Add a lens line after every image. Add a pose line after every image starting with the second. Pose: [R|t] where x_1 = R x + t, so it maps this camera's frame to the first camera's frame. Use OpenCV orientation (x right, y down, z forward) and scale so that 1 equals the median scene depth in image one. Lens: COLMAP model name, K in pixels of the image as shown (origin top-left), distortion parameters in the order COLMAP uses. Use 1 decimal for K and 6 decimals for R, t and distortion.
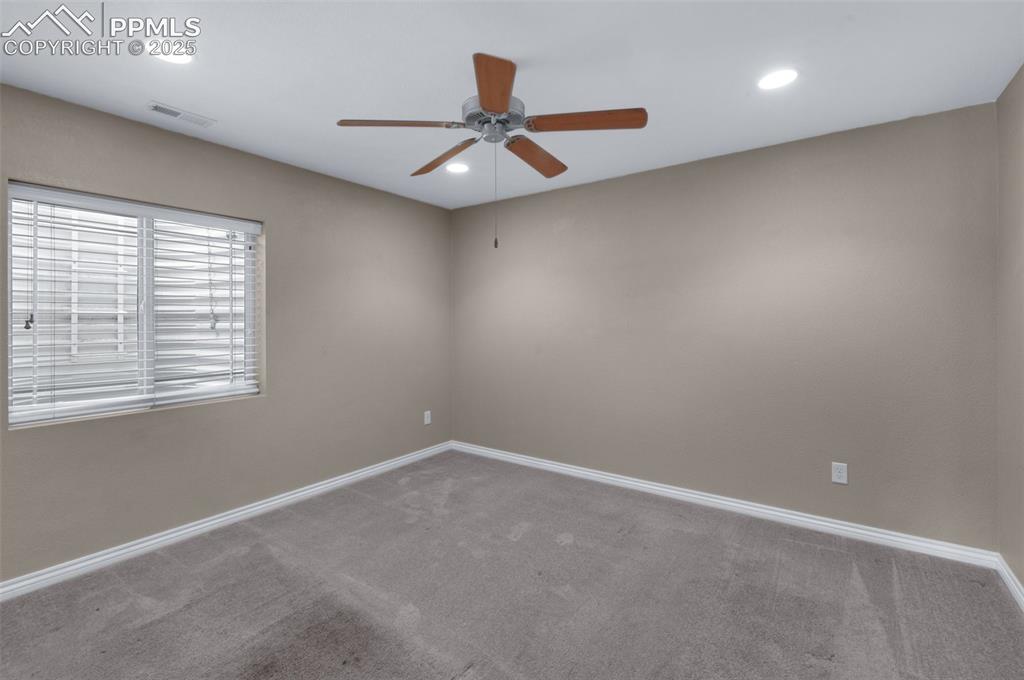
lens RADIAL K [[448.9, 0, 509.2], [0, 448.9, 333.2], [0, 0, 1]] dist [0.017100, -0.013009]
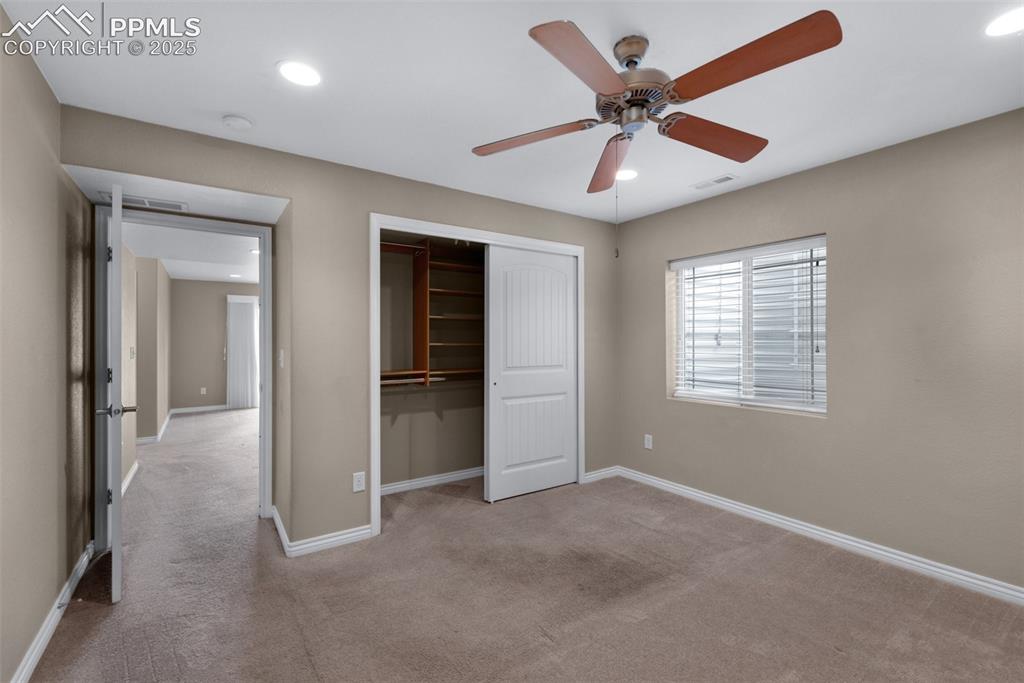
lens RADIAL K [[448.9, 0, 509.2], [0, 448.9, 334.7], [0, 0, 1]] dist [0.017100, -0.013009]
pose [[-0.339443, -0.005900, -0.940608, 0.646287], [-0.024064, 0.999708, 0.002414, -0.023871], [0.940319, 0.023454, -0.339486, 0.789444]]
